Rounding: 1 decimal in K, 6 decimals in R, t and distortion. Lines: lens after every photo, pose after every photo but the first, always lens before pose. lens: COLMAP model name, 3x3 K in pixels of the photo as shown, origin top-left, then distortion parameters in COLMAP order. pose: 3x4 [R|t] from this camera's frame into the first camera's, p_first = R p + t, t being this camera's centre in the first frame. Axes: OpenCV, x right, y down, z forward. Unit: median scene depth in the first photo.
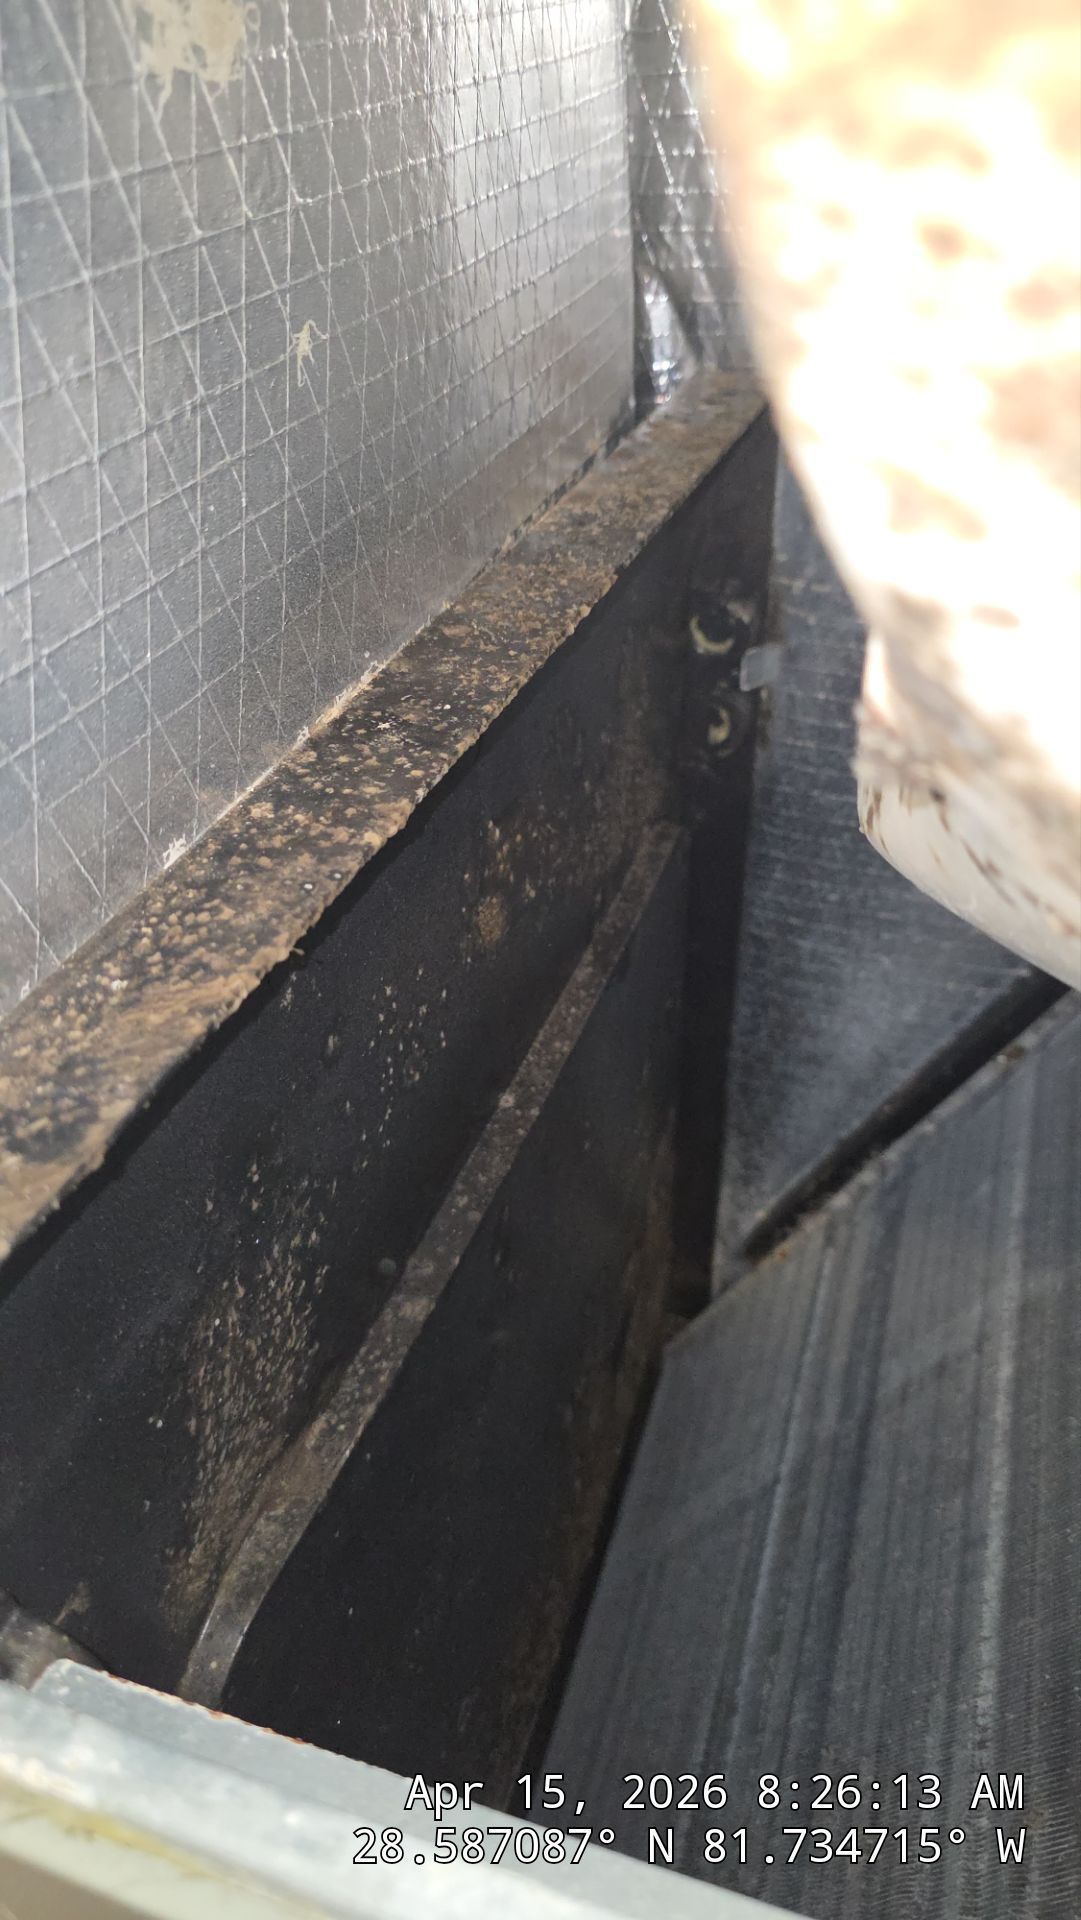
lens RADIAL K [[1341.4, 0, 519.0], [0, 1341.4, 965.7], [0, 0, 1]] dist [0.090169, -0.173392]
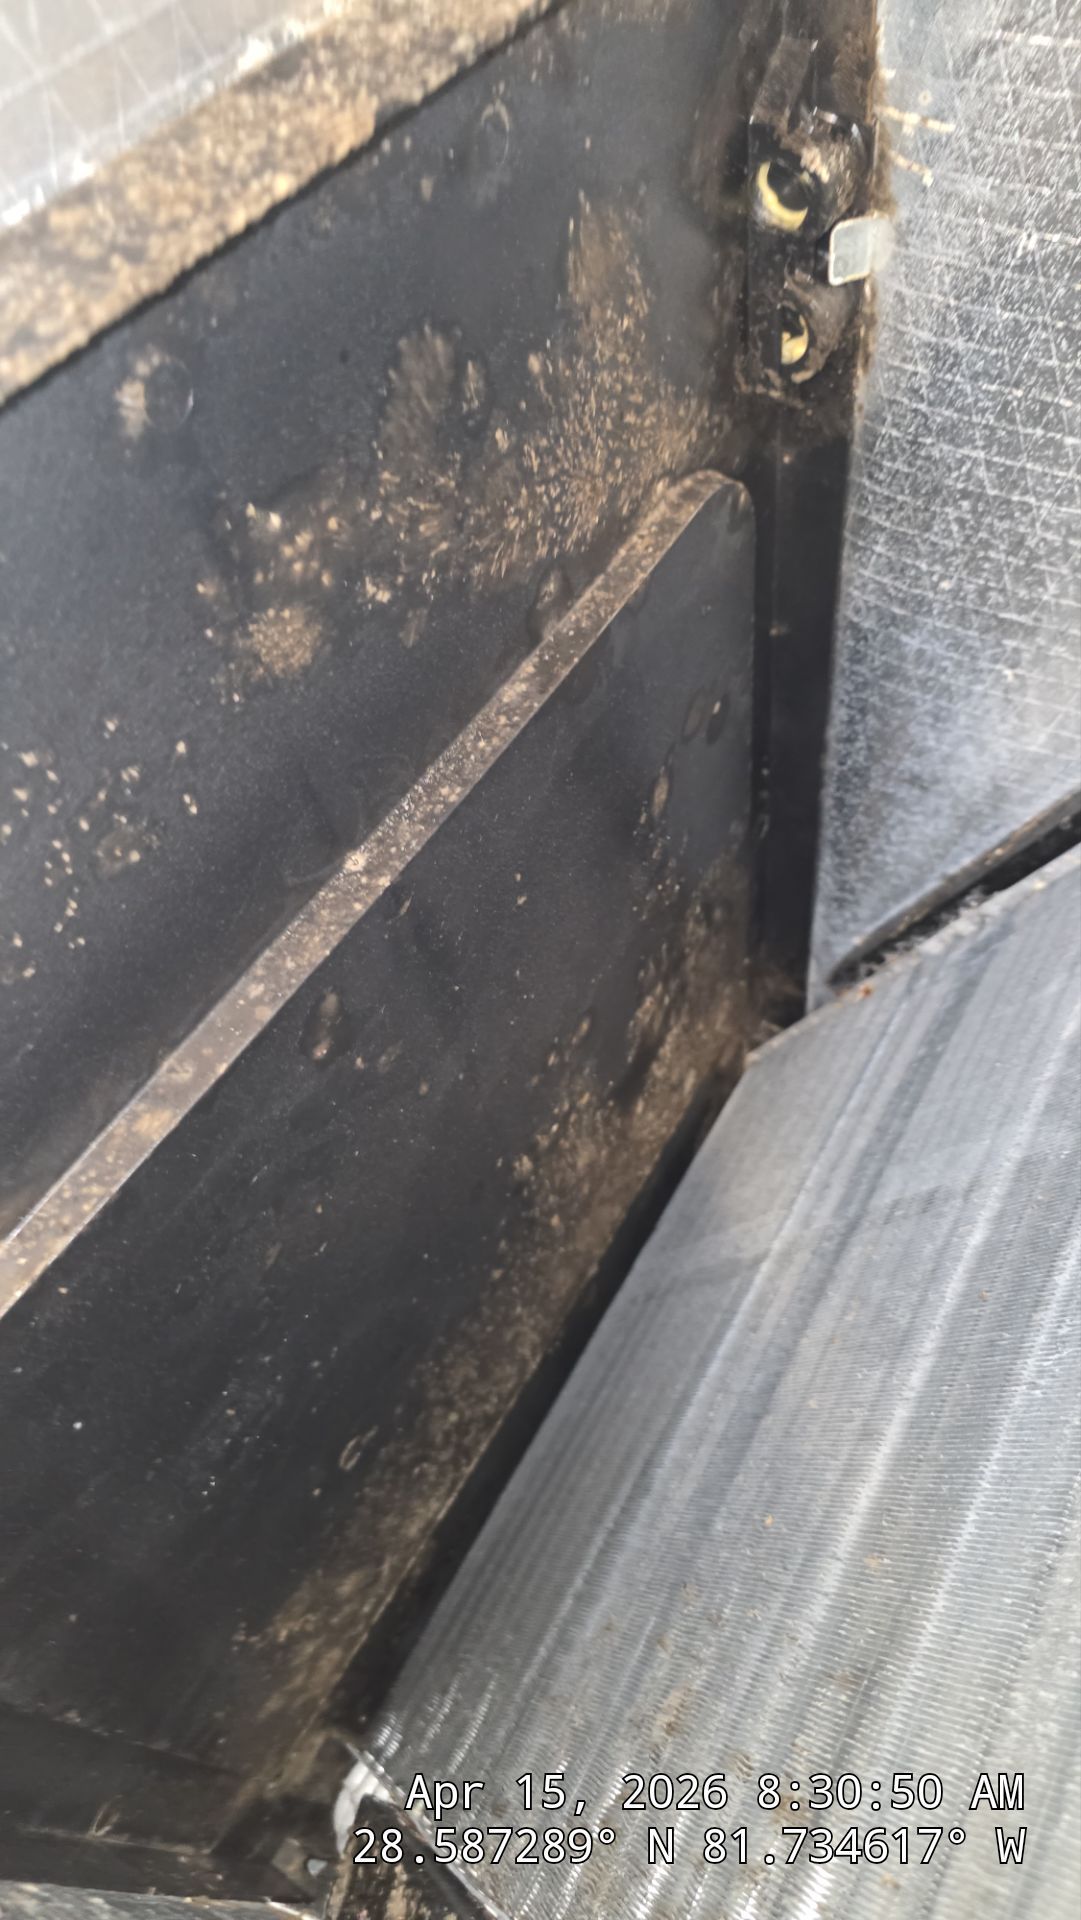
lens RADIAL K [[1325.4, 0, 562.5], [0, 1325.4, 959.1], [0, 0, 1]] dist [0.044288, -0.073454]
pose [[0.976495, 0.125878, -0.174966, 0.182310], [-0.067623, 0.949680, 0.305834, -0.066630], [0.204660, -0.286814, 0.935870, 0.195430]]
